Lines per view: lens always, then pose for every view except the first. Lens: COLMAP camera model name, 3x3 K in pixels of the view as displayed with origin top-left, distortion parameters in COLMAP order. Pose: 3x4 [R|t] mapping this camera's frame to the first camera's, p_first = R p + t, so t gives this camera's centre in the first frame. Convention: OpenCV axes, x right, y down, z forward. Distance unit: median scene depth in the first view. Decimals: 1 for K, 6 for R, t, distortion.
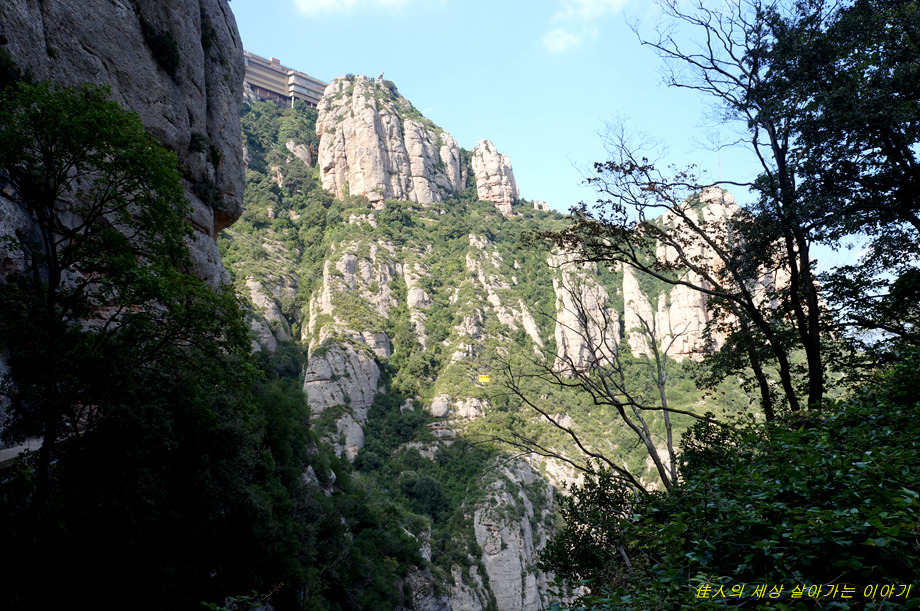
lens RADIAL K [[738.7, 0, 460.2], [0, 738.7, 303.8], [0, 0, 1]] dist [-0.039210, 0.003141]
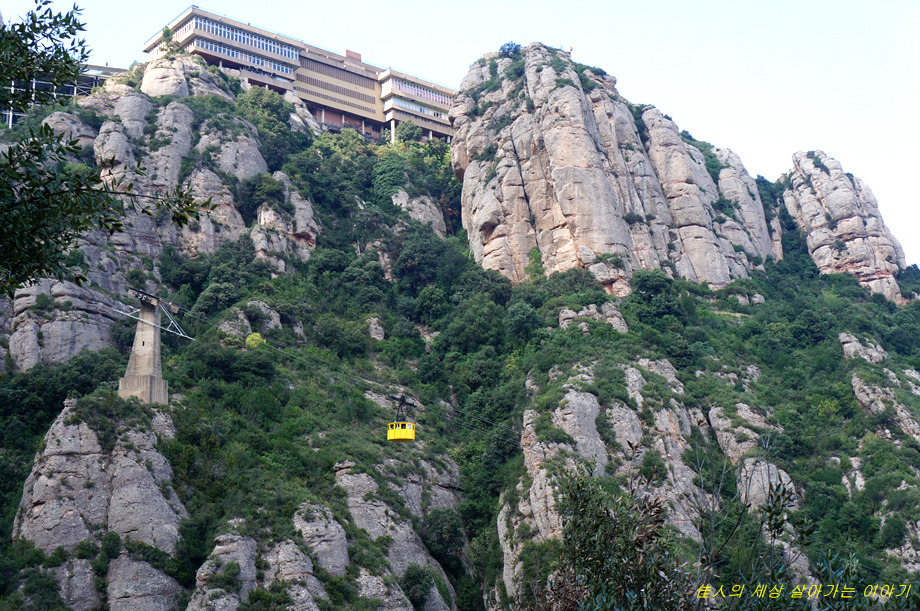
lens RADIAL K [[1309.4, 0, 458.9], [0, 1309.4, 306.4], [0, 0, 1]] dist [-0.030217, 0.000000]
pose [[0.980152, -0.118972, -0.158582, -0.077033], [0.086453, 0.976354, -0.198139, 0.017740], [0.178406, 0.180496, 0.967260, 0.238212]]
